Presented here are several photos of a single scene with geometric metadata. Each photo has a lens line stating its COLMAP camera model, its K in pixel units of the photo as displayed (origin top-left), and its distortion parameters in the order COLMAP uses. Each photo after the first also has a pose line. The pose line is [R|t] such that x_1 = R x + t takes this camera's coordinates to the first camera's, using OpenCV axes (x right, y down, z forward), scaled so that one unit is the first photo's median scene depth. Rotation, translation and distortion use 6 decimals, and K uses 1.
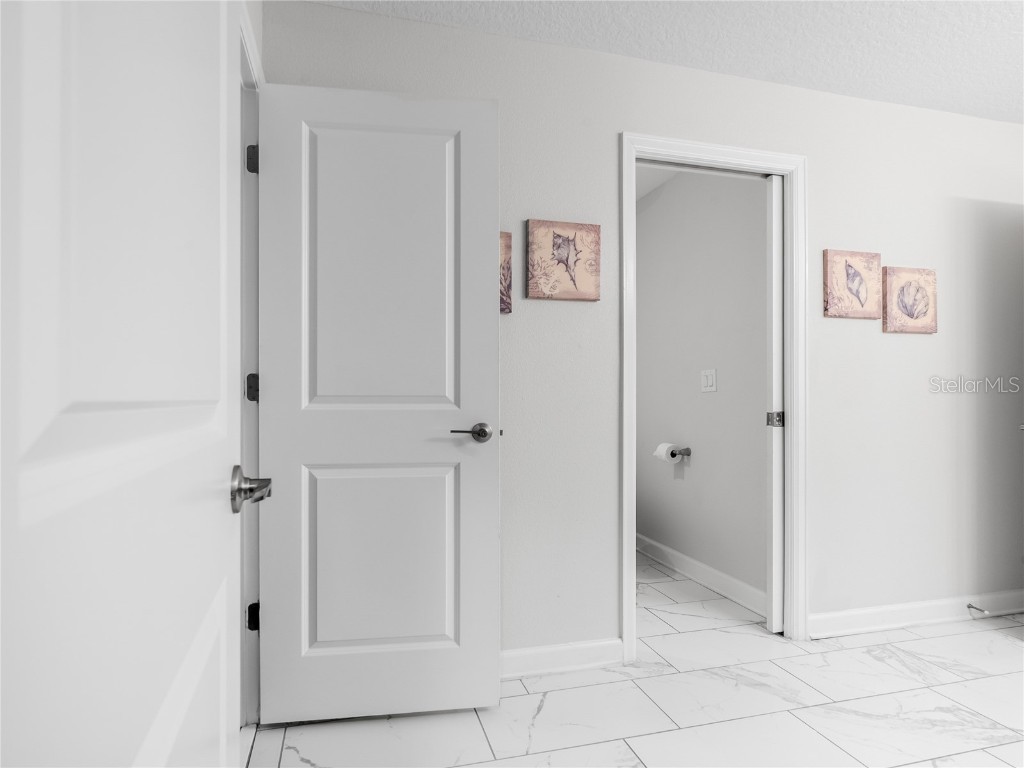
lens RADIAL K [[527.3, 0, 490.4], [0, 527.3, 397.8], [0, 0, 1]] dist [-0.003528, 0.000716]
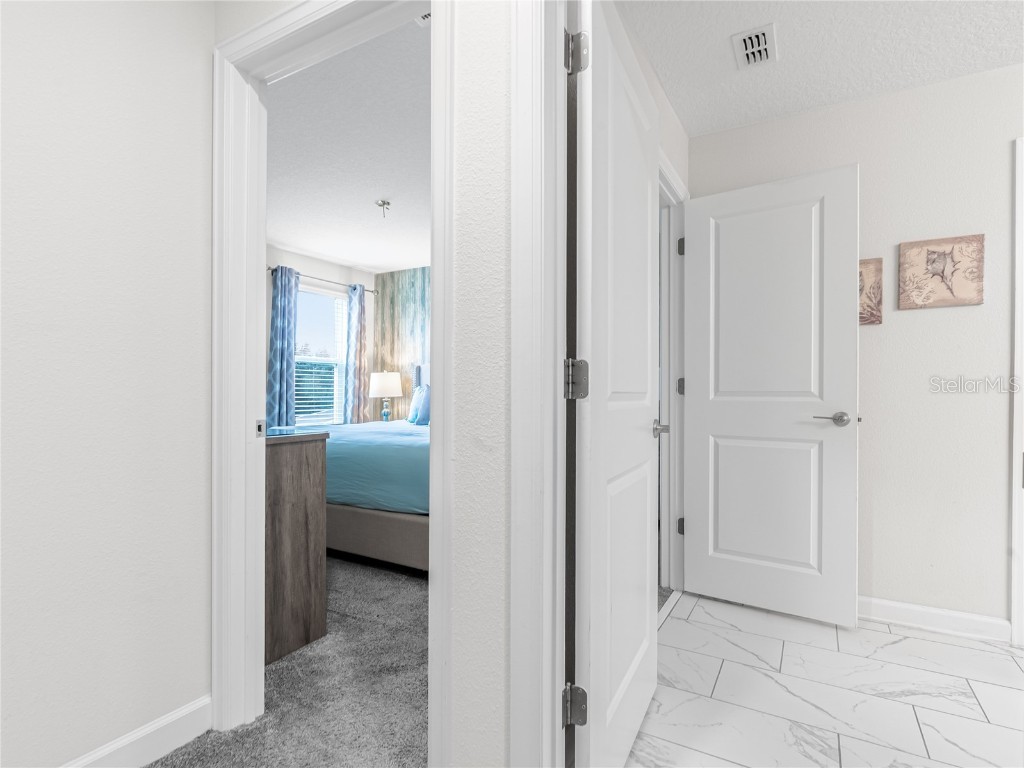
lens RADIAL K [[527.3, 0, 510.9], [0, 527.3, 388.5], [0, 0, 1]] dist [-0.003528, 0.000716]
pose [[0.700067, -0.004112, -0.714066, 0.304764], [-0.003598, 0.999950, -0.009286, 0.003408], [0.714068, 0.009070, 0.700017, -0.459827]]
